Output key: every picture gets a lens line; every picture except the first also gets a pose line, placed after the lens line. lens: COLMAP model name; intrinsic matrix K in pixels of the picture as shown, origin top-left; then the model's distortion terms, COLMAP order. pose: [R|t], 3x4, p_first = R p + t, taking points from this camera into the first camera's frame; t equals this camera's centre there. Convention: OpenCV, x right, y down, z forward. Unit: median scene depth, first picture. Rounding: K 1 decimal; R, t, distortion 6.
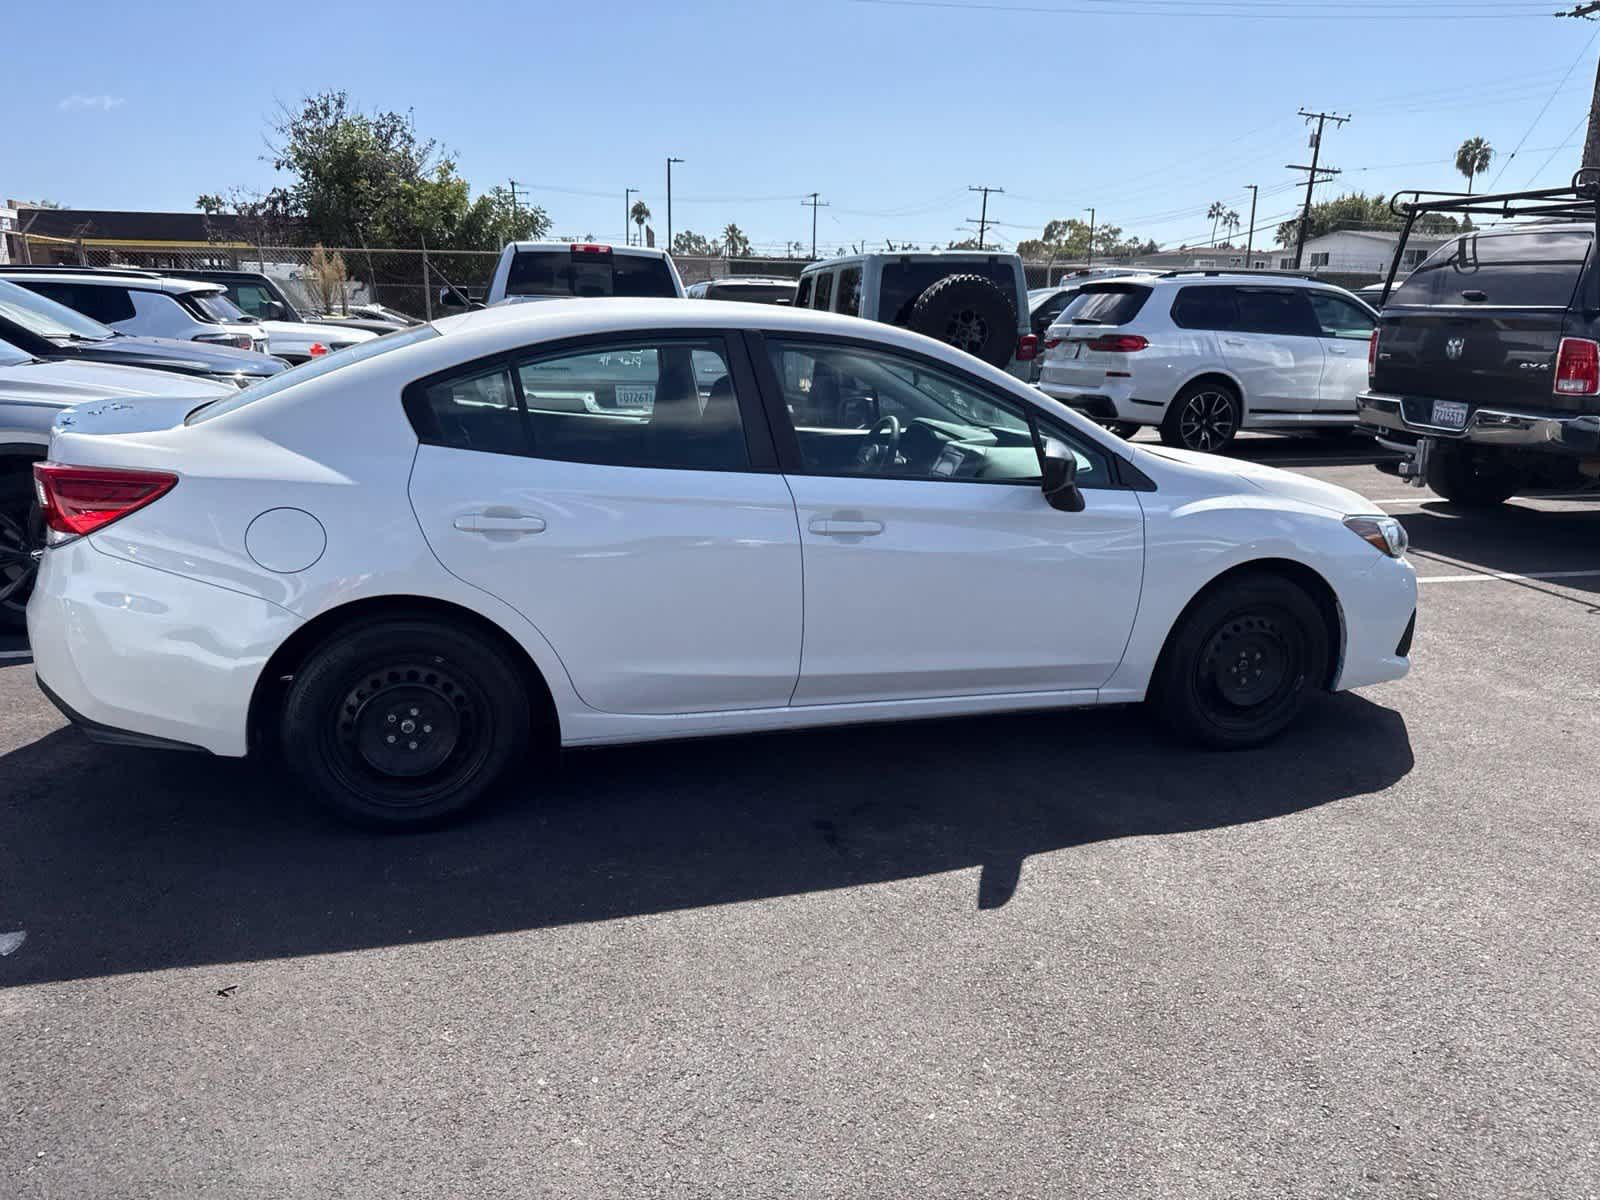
lens RADIAL K [[1128.3, 0, 800.0], [0, 1128.3, 600.0], [0, 0, 1]] dist [0.033863, -0.050263]
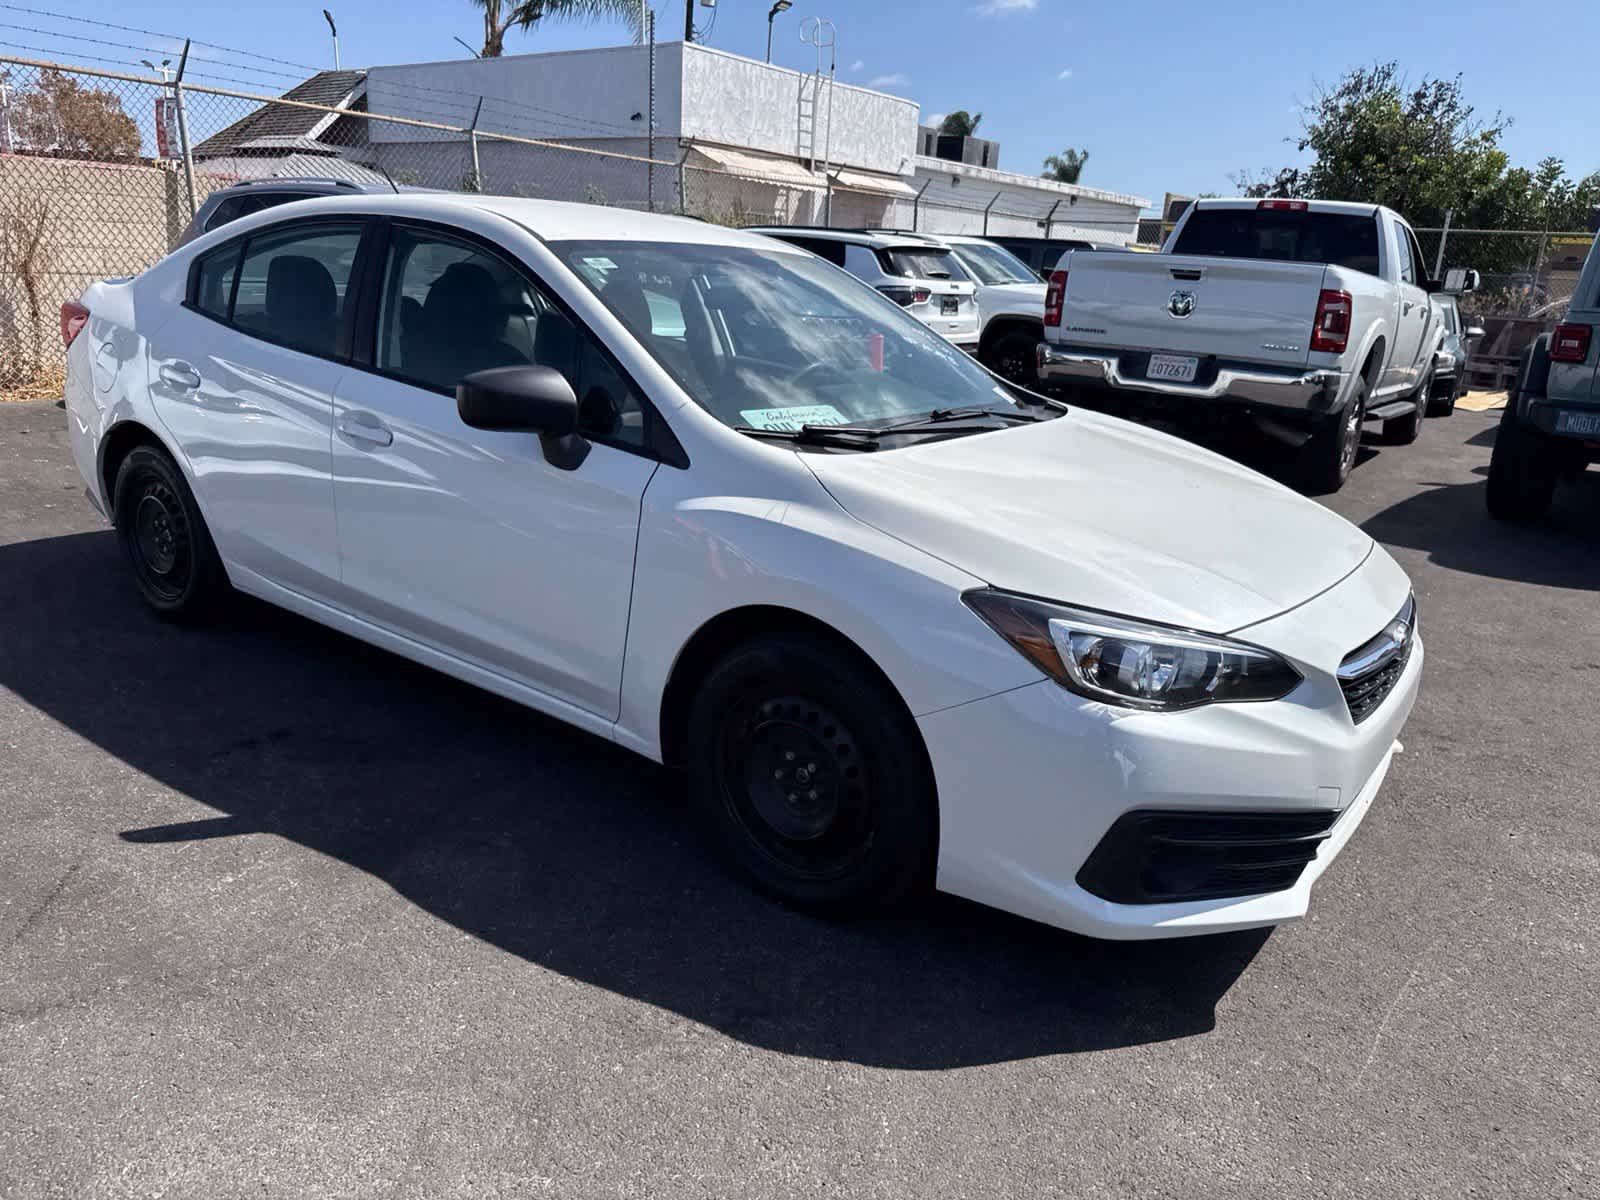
lens RADIAL K [[1128.7, 0, 802.2], [0, 1128.7, 601.7], [0, 0, 1]] dist [0.022528, -0.031258]
pose [[0.611149, 0.249093, -0.751299, 0.809559], [-0.243809, 0.962281, 0.120716, -0.107173], [0.753030, 0.109398, 0.648828, 0.568938]]
